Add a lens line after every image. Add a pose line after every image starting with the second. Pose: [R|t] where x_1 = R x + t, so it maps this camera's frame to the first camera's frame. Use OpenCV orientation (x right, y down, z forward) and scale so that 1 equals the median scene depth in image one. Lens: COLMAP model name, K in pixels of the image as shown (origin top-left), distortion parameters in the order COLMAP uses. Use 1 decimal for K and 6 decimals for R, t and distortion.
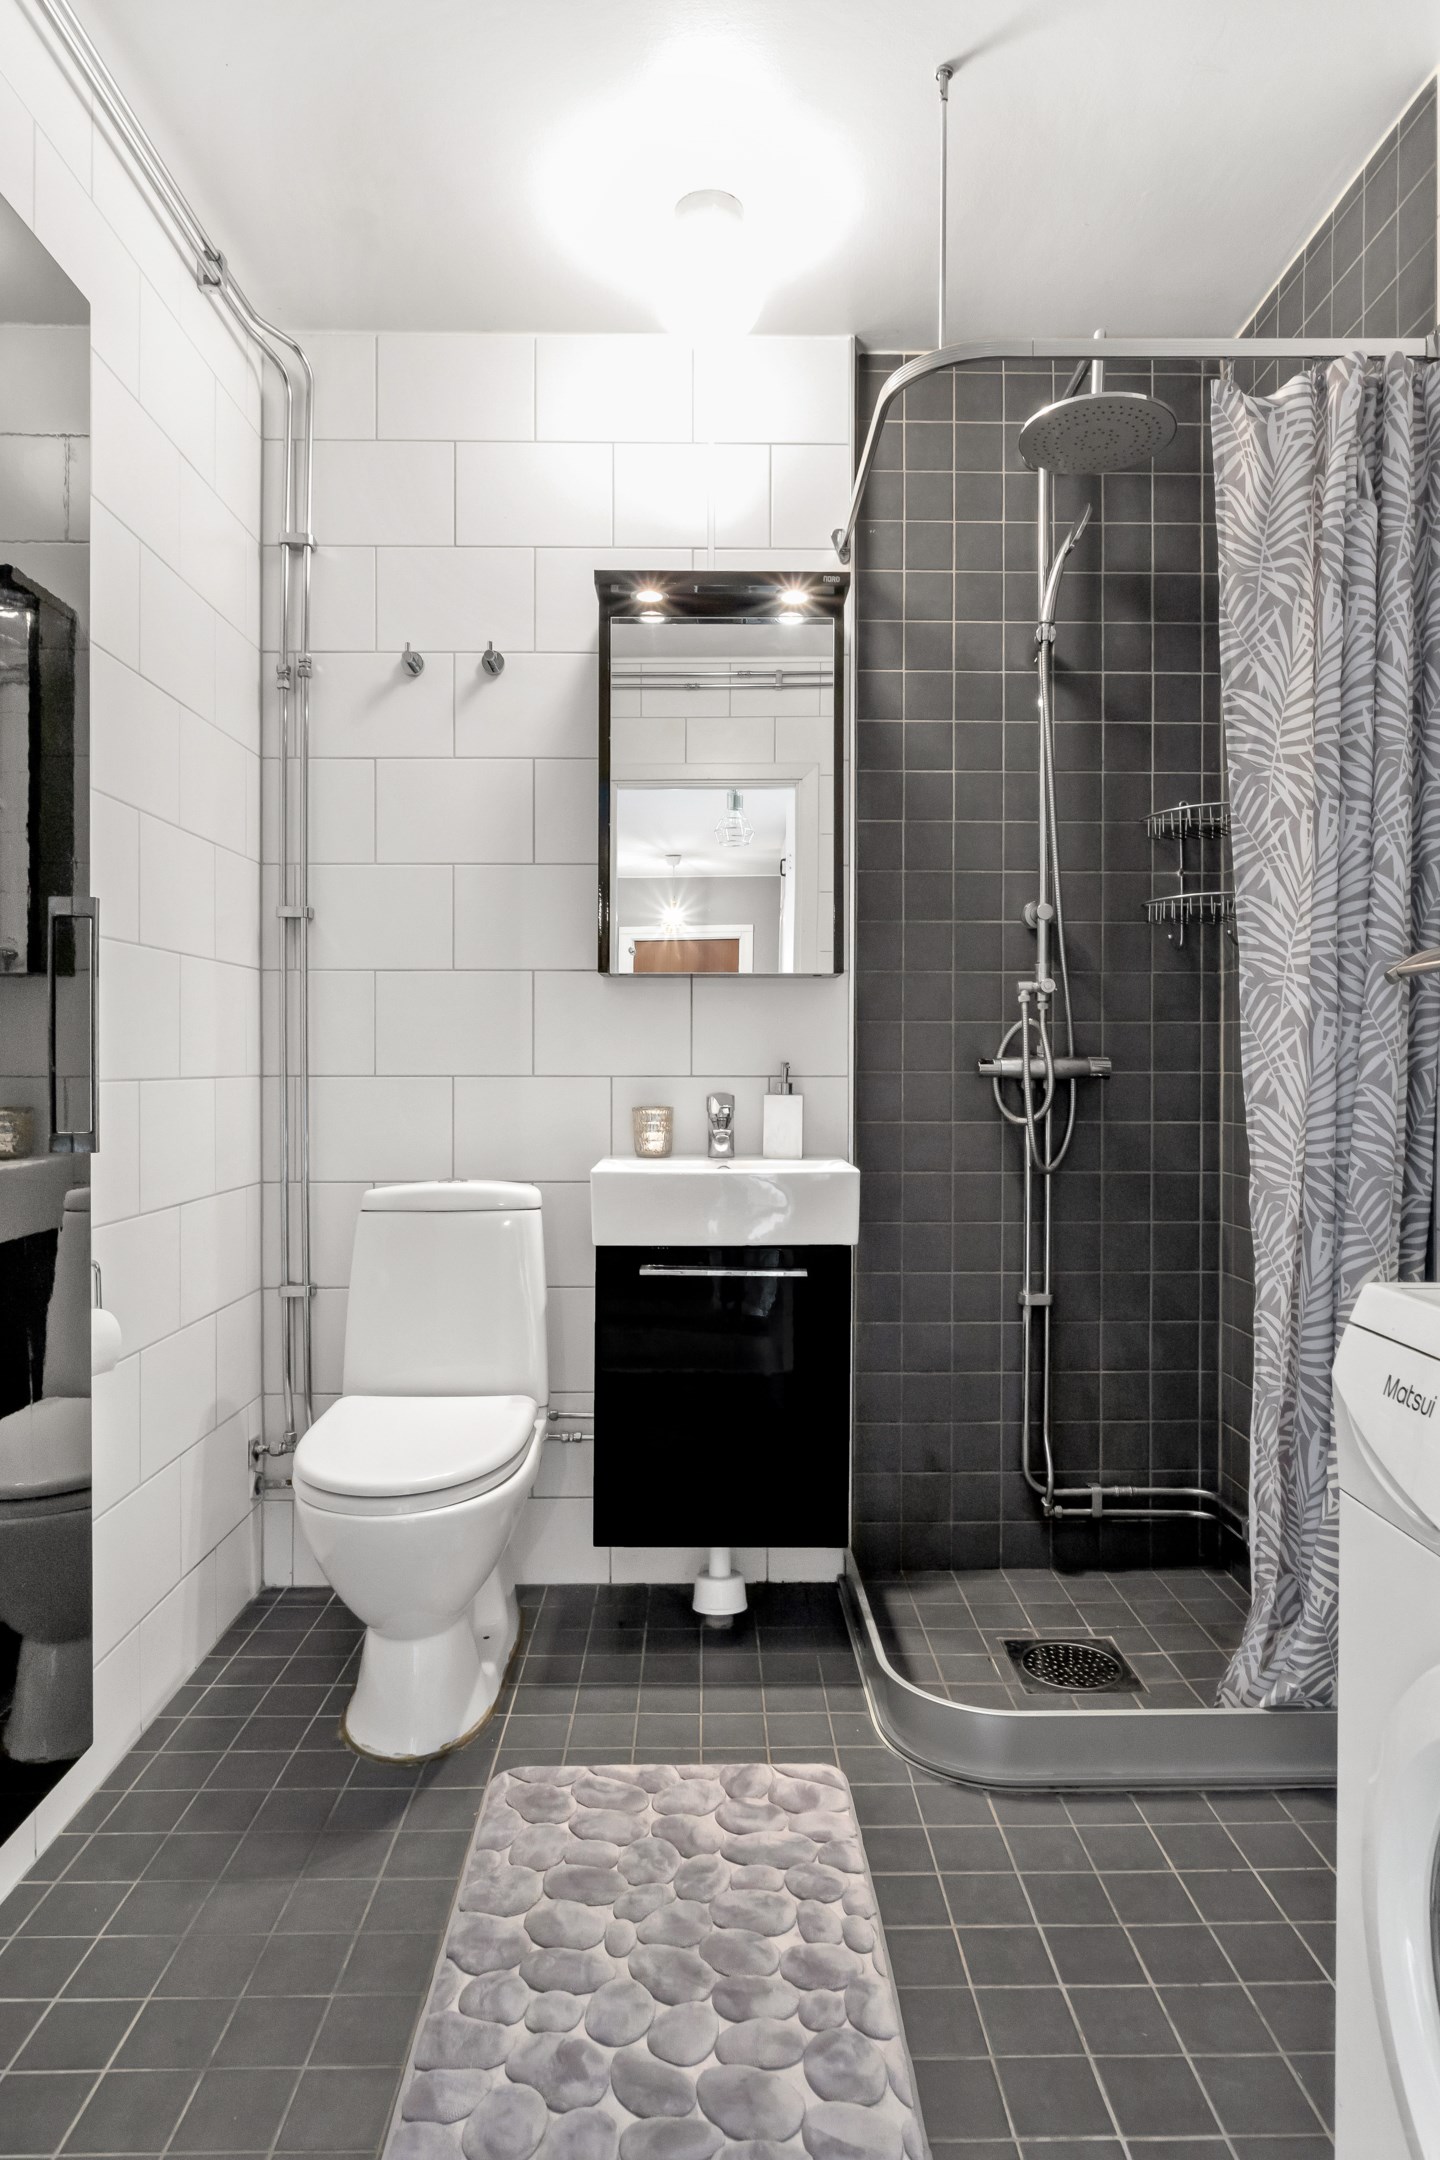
lens RADIAL K [[1224.1, 0, 709.1], [0, 1224.1, 1069.2], [0, 0, 1]] dist [-0.007784, 0.006421]
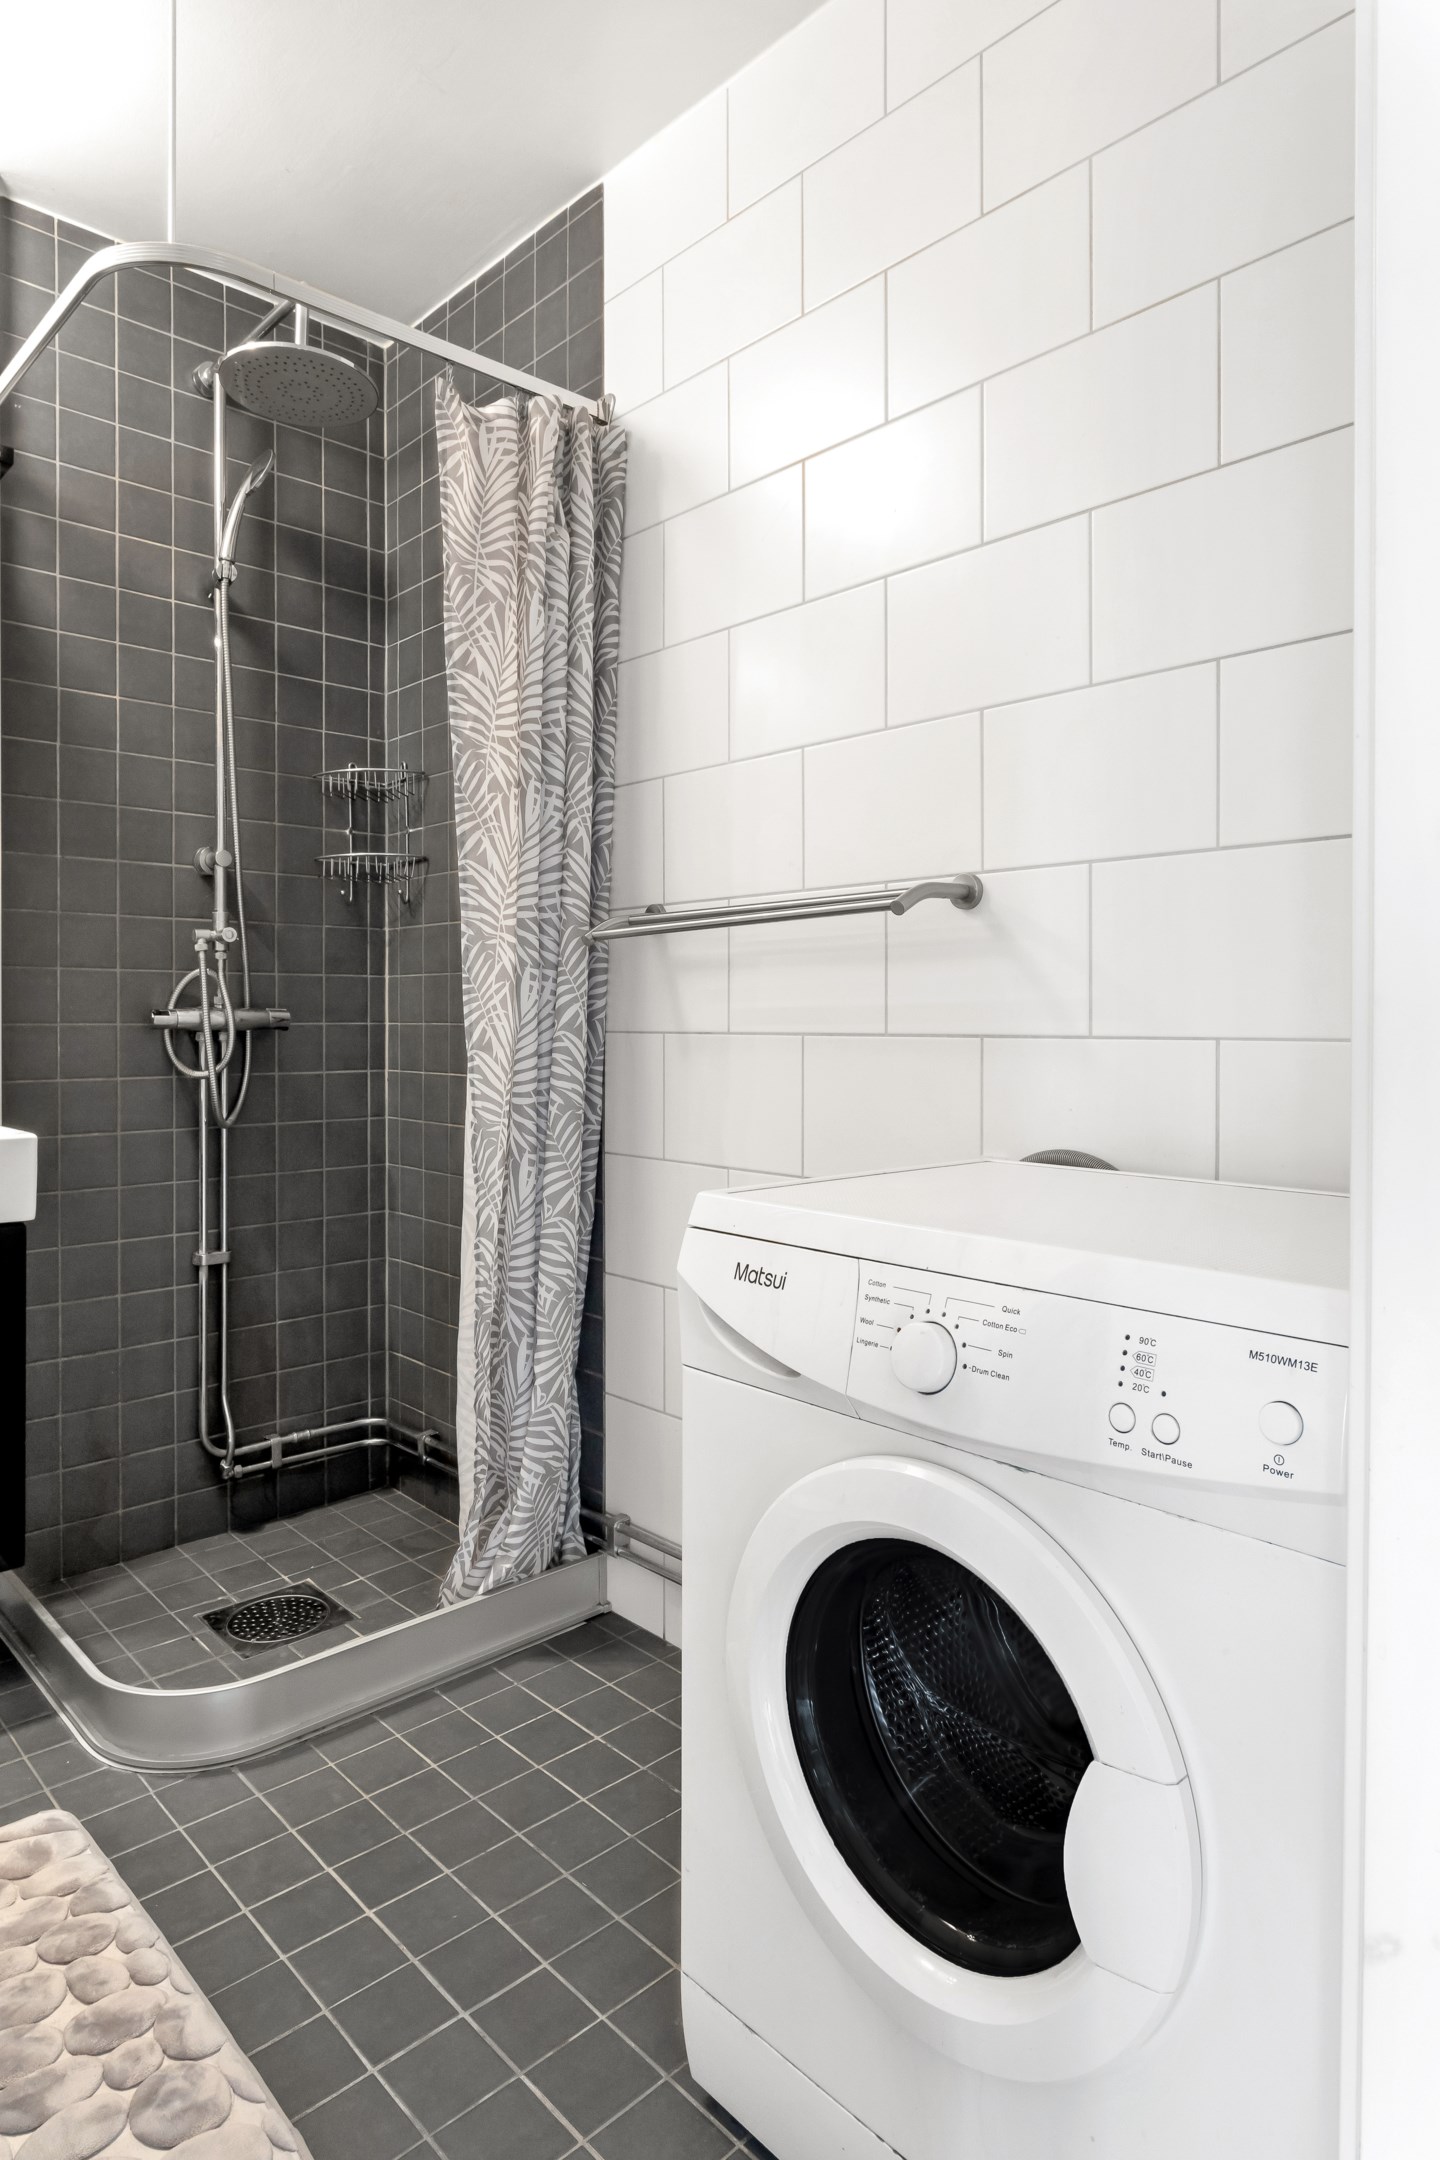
lens RADIAL K [[1224.1, 0, 680.8], [0, 1224.1, 1031.6], [0, 0, 1]] dist [-0.007784, 0.006421]
pose [[0.764046, -0.008782, 0.645102, -0.108897], [0.003537, 0.999949, 0.009422, 0.001560], [-0.645152, -0.004917, 0.764039, 0.033930]]
